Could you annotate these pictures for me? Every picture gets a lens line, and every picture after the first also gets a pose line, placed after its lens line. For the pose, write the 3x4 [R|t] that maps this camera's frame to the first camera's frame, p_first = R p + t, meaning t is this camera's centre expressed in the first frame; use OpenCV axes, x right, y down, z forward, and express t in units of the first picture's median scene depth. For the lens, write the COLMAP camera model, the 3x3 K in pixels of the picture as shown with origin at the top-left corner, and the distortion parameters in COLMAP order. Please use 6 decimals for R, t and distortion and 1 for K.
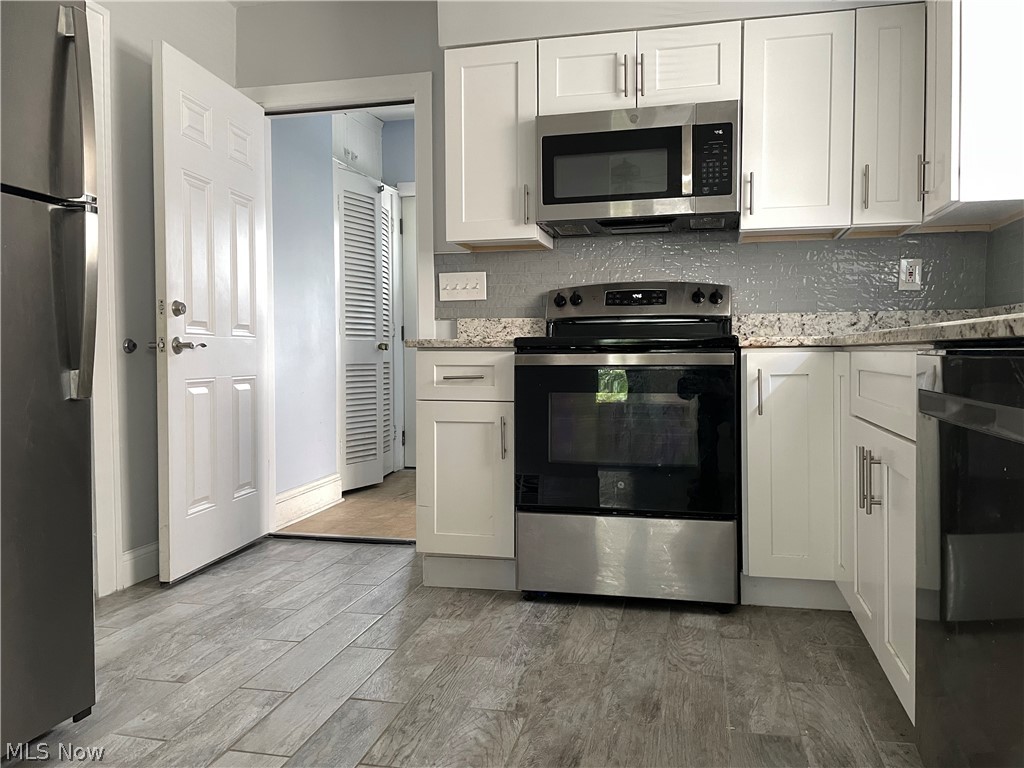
lens RADIAL K [[785.6, 0, 515.5], [0, 785.6, 373.1], [0, 0, 1]] dist [0.105114, -0.152186]
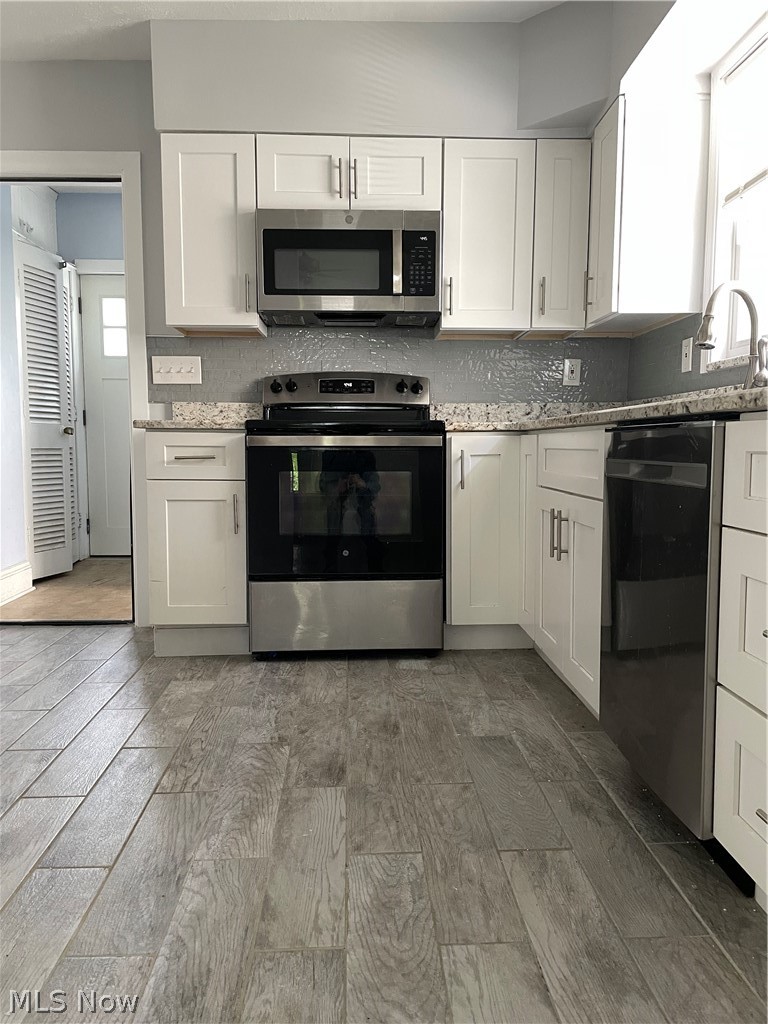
lens RADIAL K [[785.6, 0, 384.0], [0, 785.6, 512.0], [0, 0, 1]] dist [0.105114, -0.152186]
pose [[0.964066, -0.017536, 0.265085, -0.099452], [0.001986, 0.998267, 0.058815, 0.015812], [-0.265657, -0.056175, 0.962430, -0.083290]]
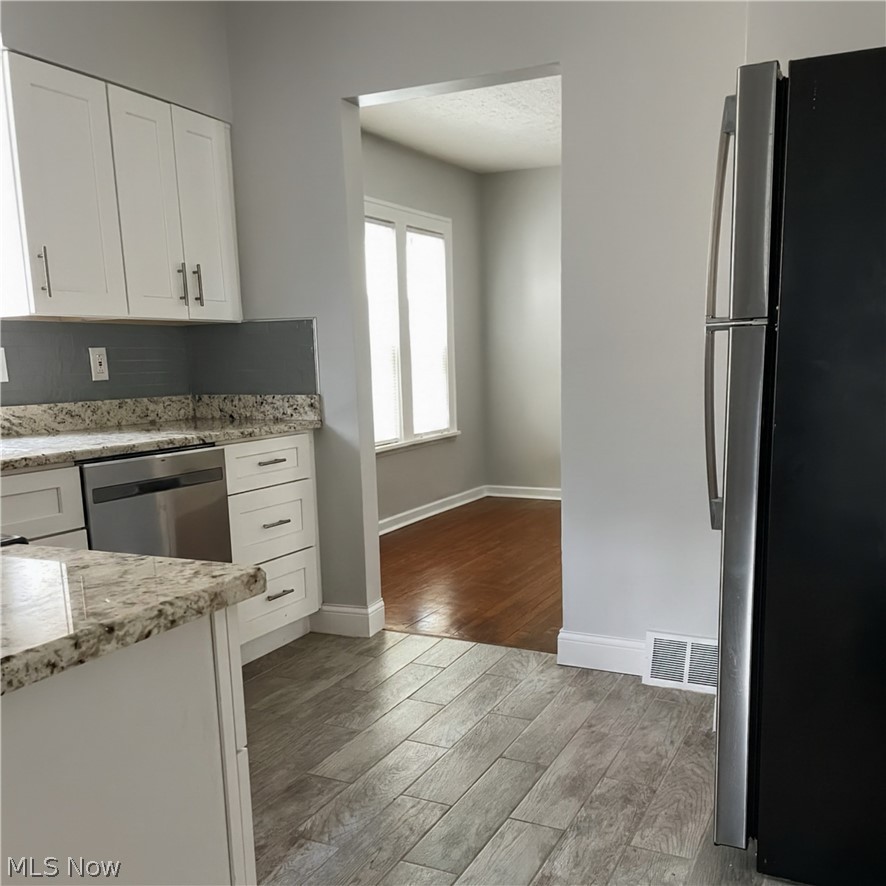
lens RADIAL K [[917.0, 0, 443.0], [0, 917.0, 443.0], [0, 0, 1]] dist [-0.000145, -0.000063]
pose [[-0.973745, 0.005681, 0.227569, -0.291003], [0.033220, 0.992533, 0.117366, -0.134592], [-0.225203, 0.121844, -0.966663, 1.321956]]
